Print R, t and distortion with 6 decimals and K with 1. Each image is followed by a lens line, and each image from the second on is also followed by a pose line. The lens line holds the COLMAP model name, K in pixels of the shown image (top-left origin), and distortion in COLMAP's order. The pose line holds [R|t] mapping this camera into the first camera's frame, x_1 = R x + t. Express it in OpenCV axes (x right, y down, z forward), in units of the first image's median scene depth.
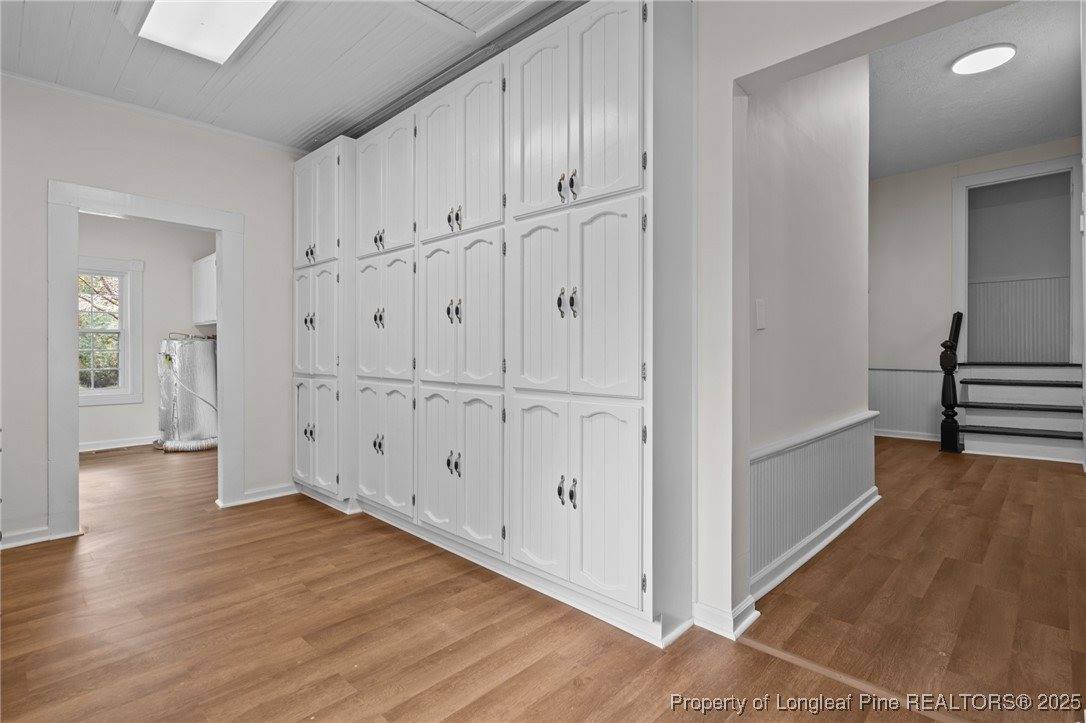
lens RADIAL K [[538.7, 0, 545.6], [0, 538.7, 355.5], [0, 0, 1]] dist [-0.001621, 0.000391]
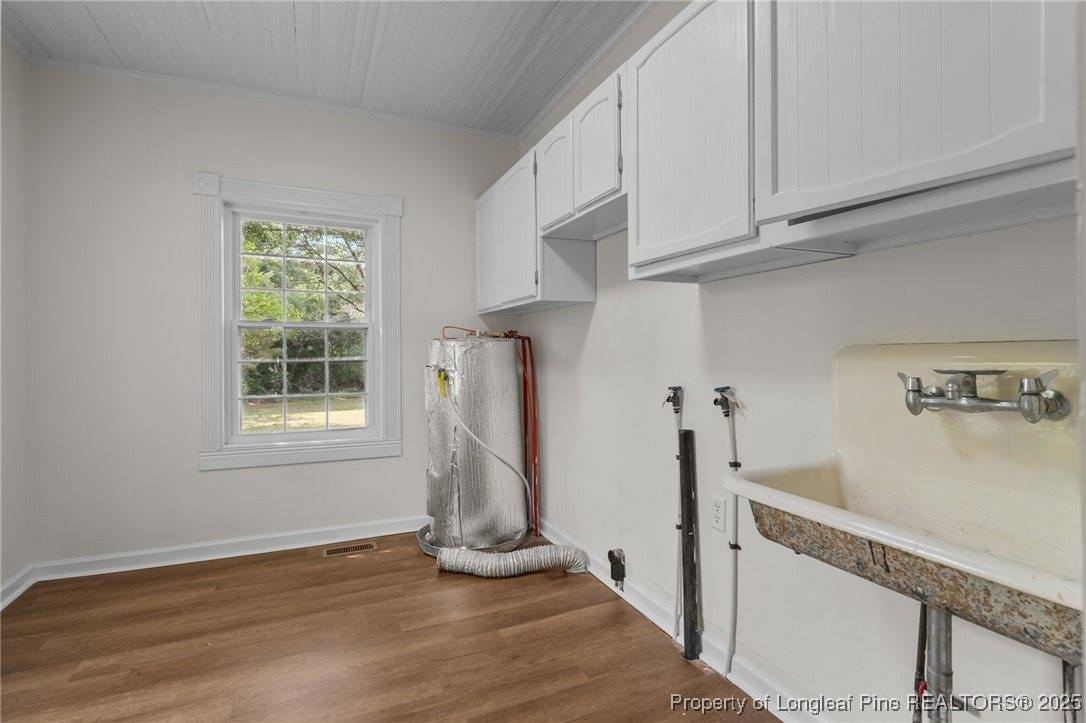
lens RADIAL K [[538.7, 0, 545.6], [0, 538.7, 355.5], [0, 0, 1]] dist [-0.001621, 0.000391]
pose [[0.922440, -0.002225, -0.386134, -0.405064], [0.002124, 0.999998, -0.000688, -0.013370], [0.386135, -0.000186, 0.922442, 0.555103]]
